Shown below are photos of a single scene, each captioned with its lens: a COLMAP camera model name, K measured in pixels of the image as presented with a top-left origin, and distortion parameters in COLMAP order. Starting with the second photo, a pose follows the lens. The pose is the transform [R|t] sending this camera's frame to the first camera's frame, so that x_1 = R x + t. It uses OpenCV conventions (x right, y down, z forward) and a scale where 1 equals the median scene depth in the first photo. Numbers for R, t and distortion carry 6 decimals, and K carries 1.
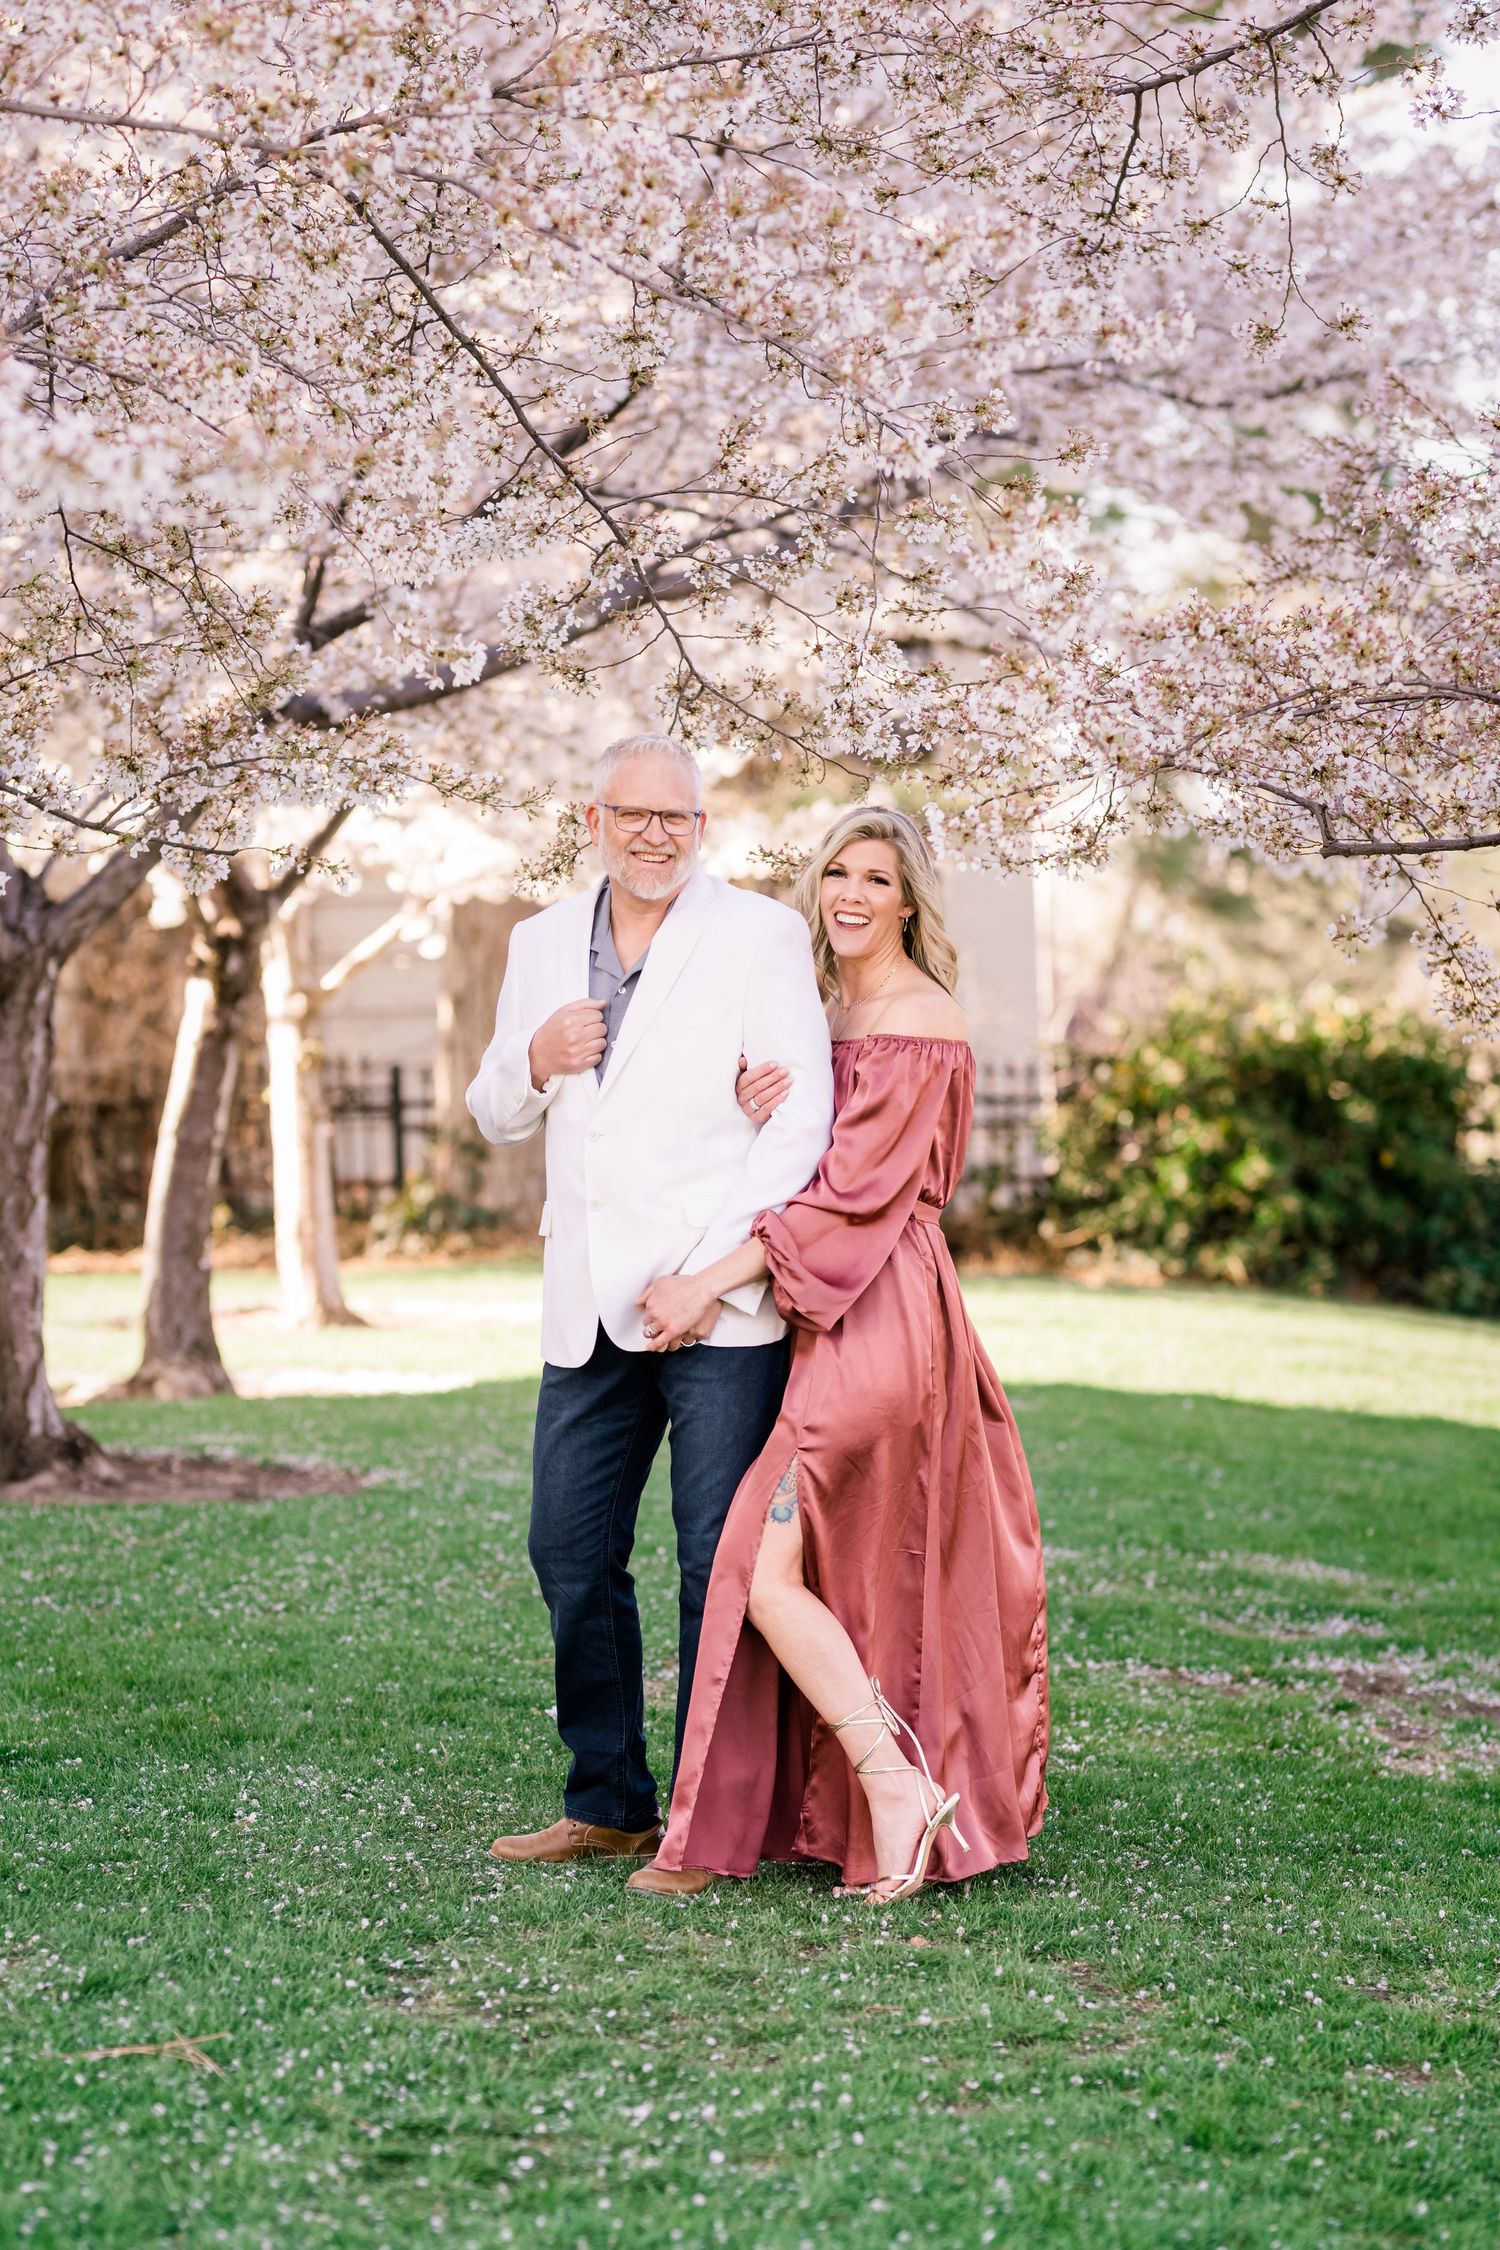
lens RADIAL K [[5468.1, 0, 750.0], [0, 5468.1, 1125.0], [0, 0, 1]] dist [0.115947, 0.149078]
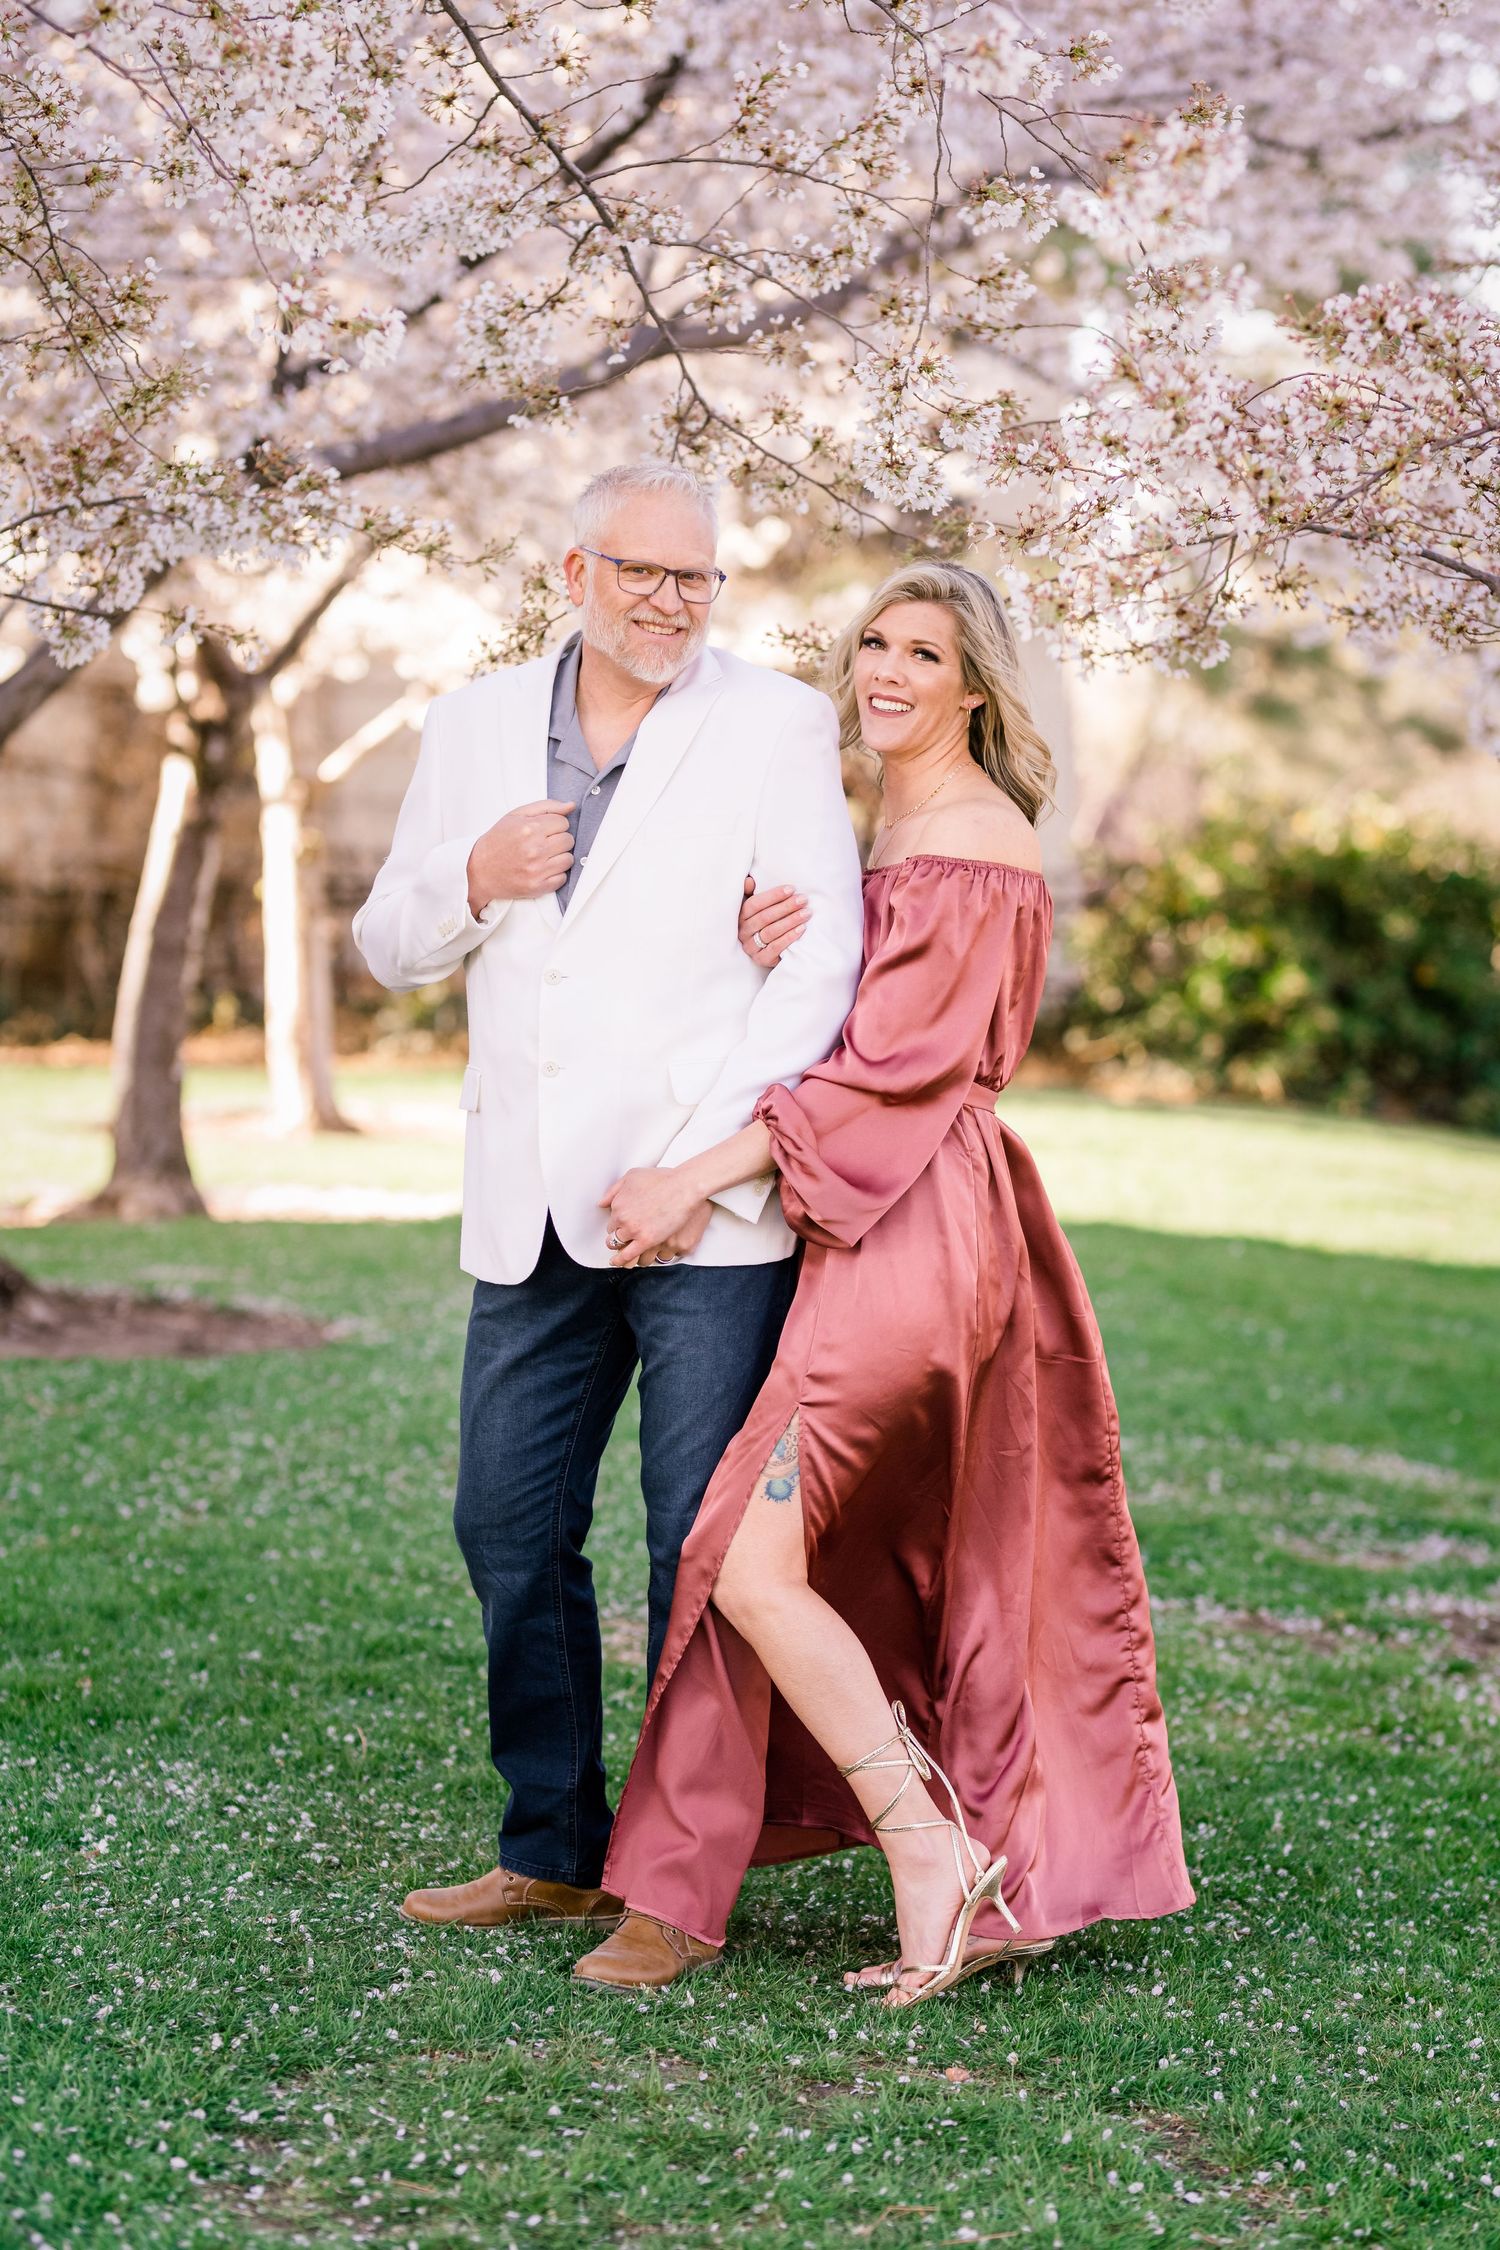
lens RADIAL K [[5423.0, 0, 1084.7], [0, 5423.0, 1224.5], [0, 0, 1]] dist [0.007541, -0.424721]
pose [[0.998178, 0.016519, 0.058035, 0.002346], [-0.019708, 0.998303, 0.054803, -0.006286], [-0.057031, -0.055847, 0.996809, 0.197574]]
